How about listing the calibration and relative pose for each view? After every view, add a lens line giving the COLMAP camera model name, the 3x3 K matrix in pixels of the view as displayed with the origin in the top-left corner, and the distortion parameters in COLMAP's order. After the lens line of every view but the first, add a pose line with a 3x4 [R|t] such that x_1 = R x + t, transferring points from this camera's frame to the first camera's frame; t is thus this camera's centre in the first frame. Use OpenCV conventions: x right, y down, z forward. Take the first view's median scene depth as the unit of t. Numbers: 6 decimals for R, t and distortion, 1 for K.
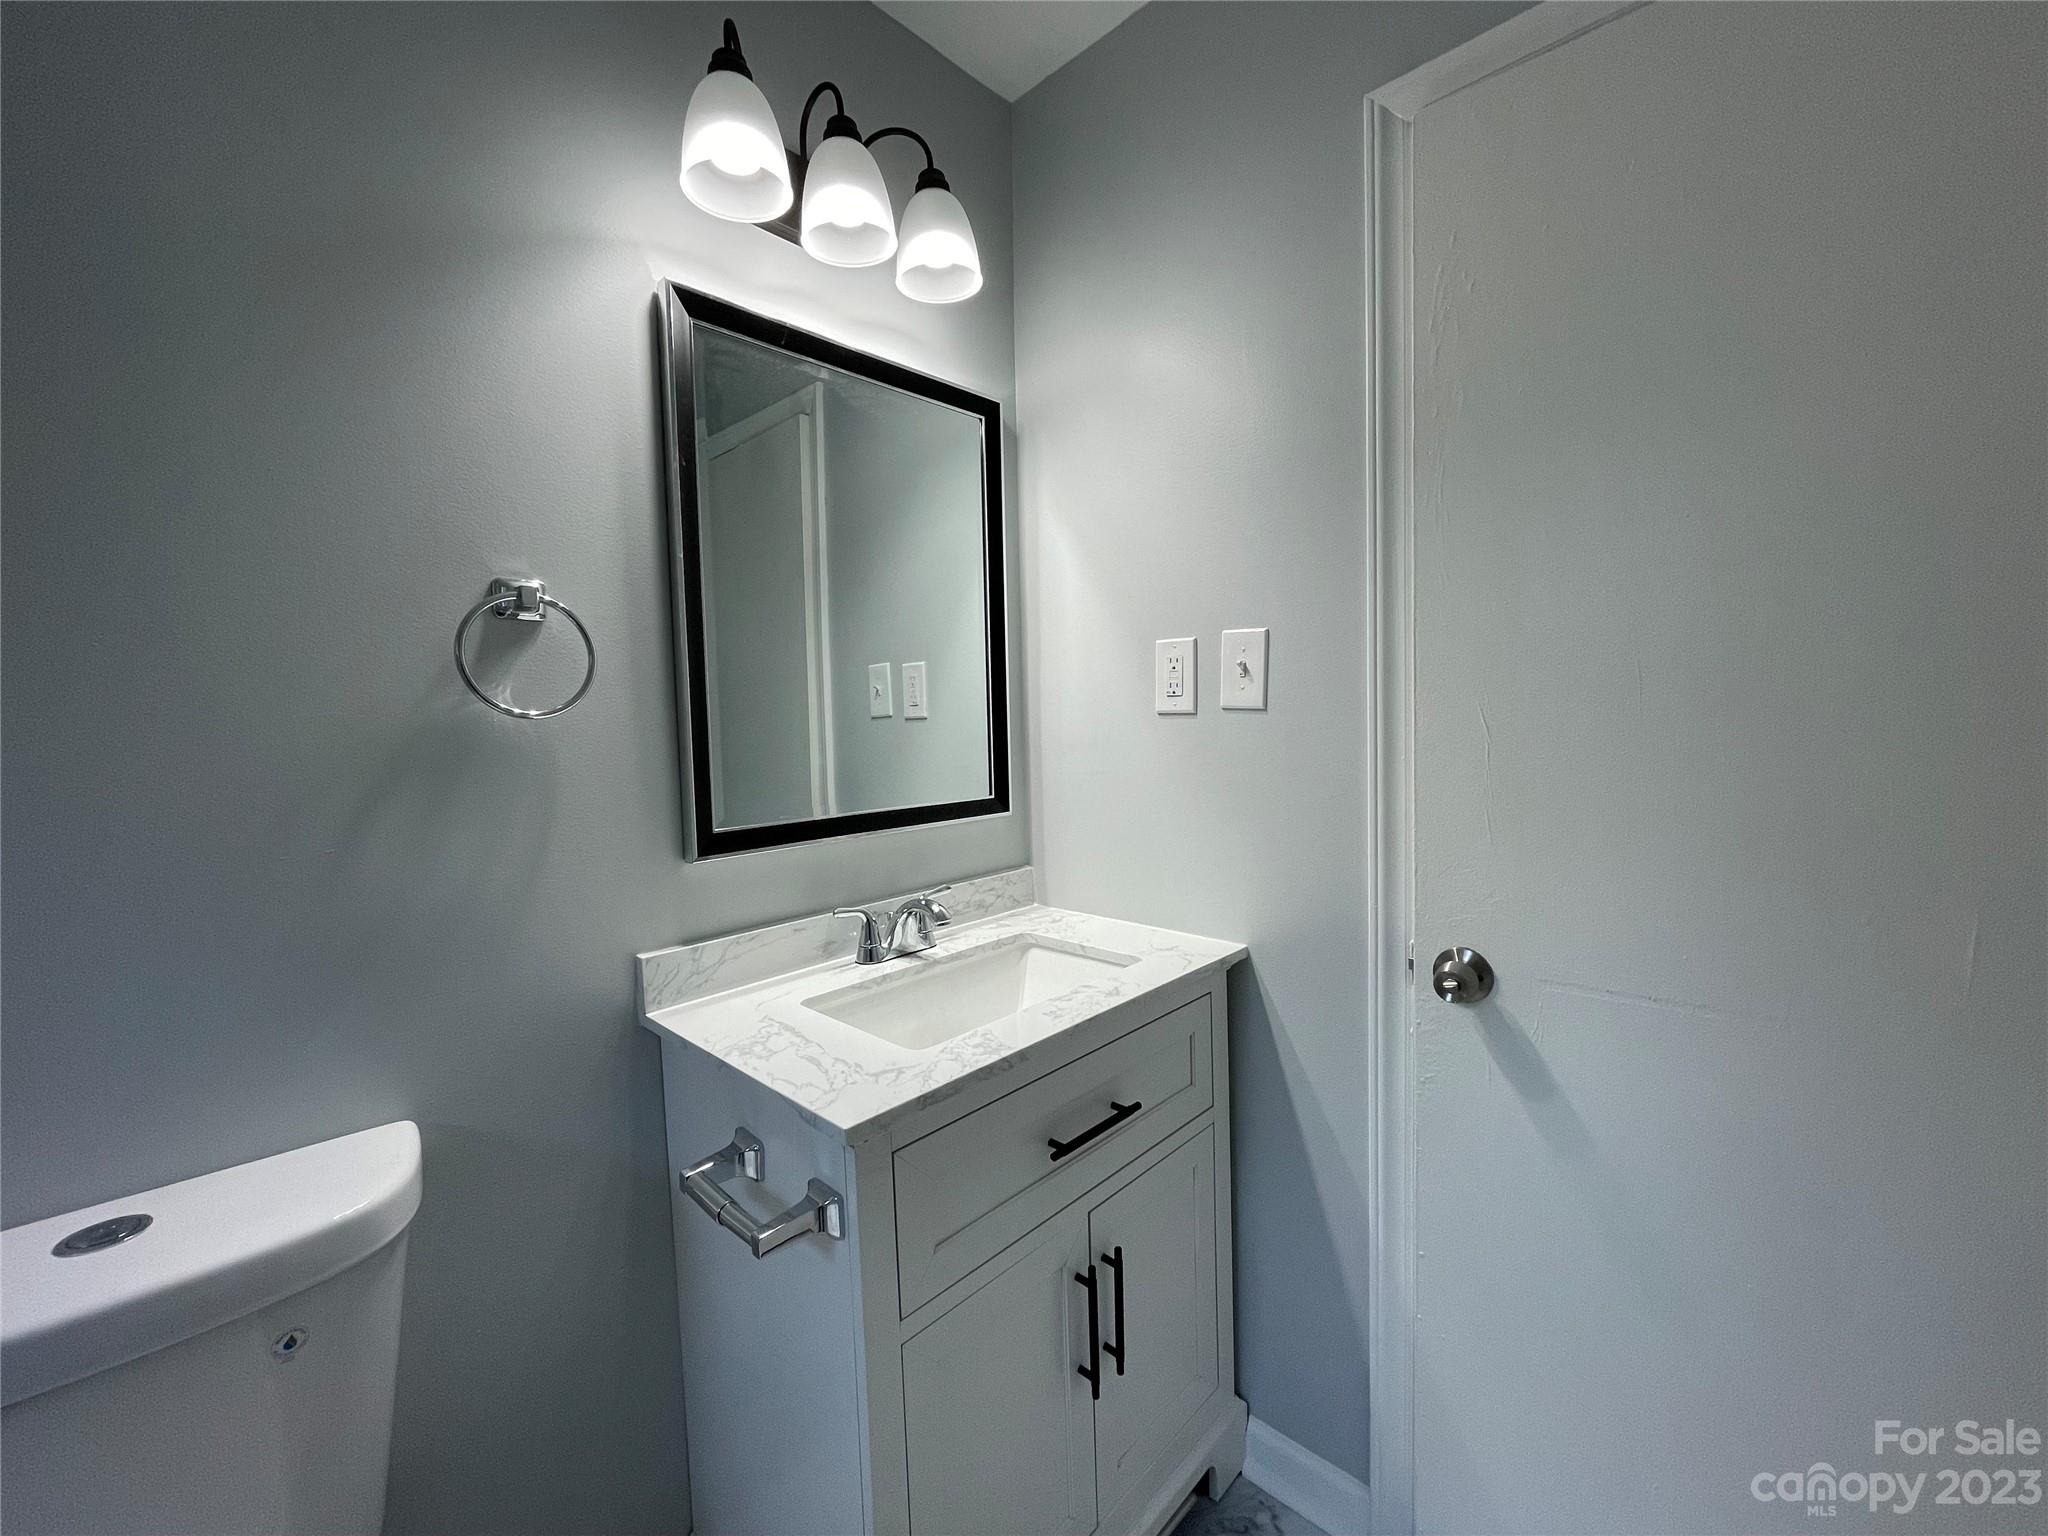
lens RADIAL K [[826.4, 0, 1026.4], [0, 826.4, 772.9], [0, 0, 1]] dist [-0.000628, -0.000029]
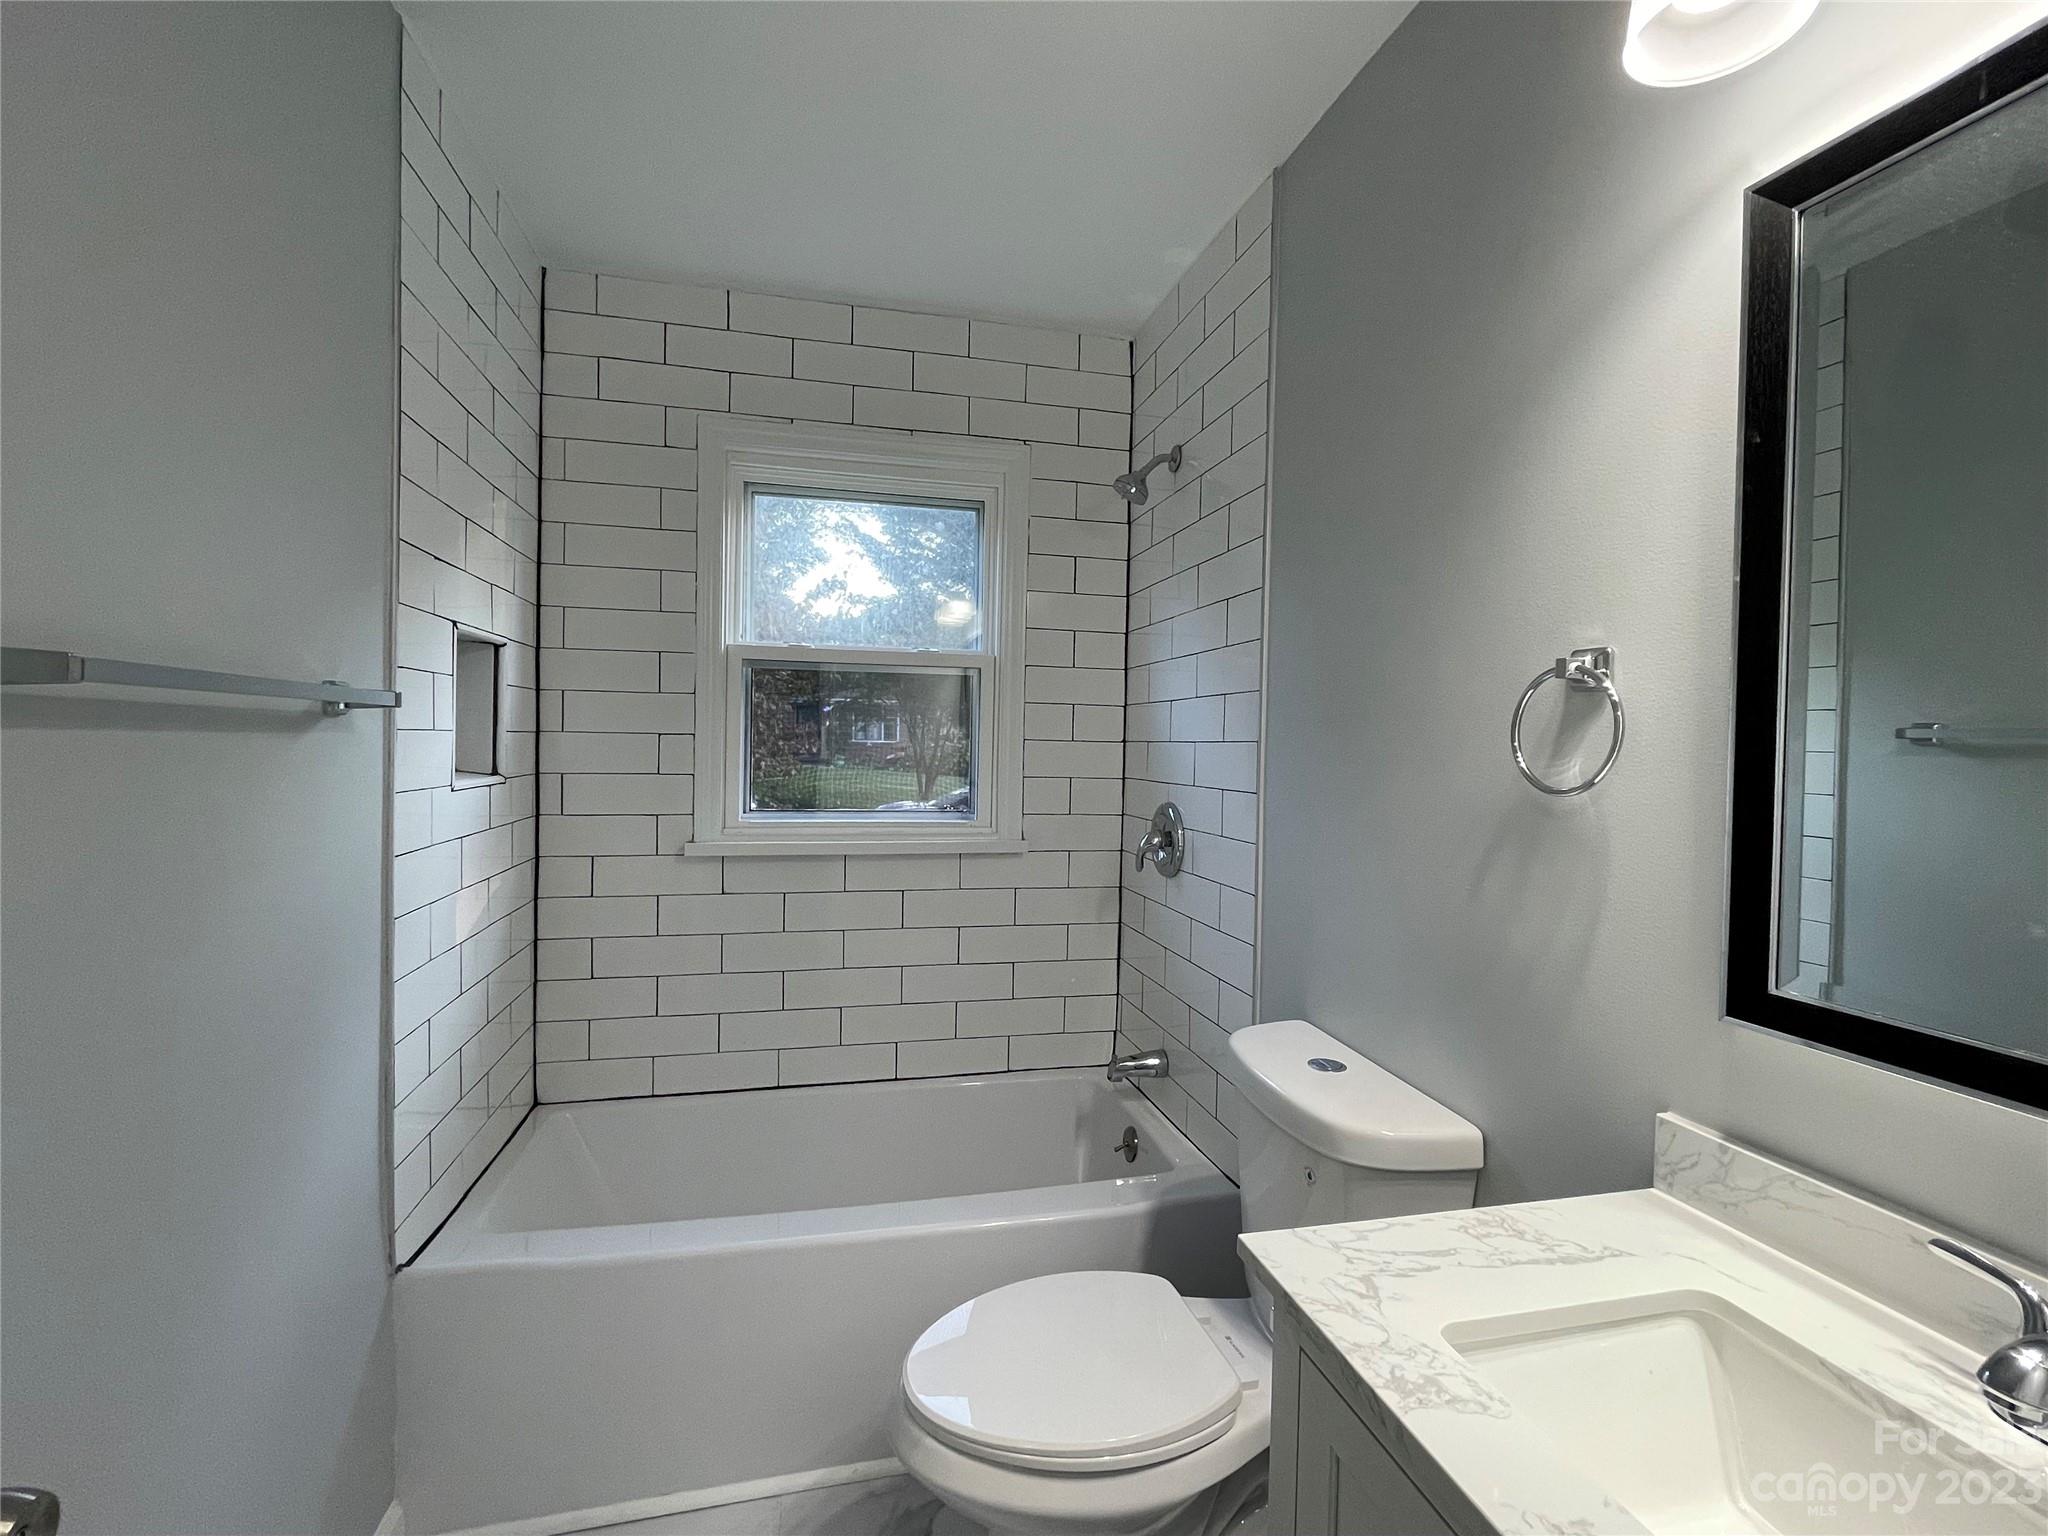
lens RADIAL K [[942.9, 0, 1029.8], [0, 942.9, 759.1], [0, 0, 1]] dist [-0.020843, -0.000025]
pose [[-0.548793, 0.027937, -0.835492, 0.644126], [-0.068263, 0.994606, 0.078095, -0.150722], [0.833167, 0.099891, -0.543925, 1.061426]]
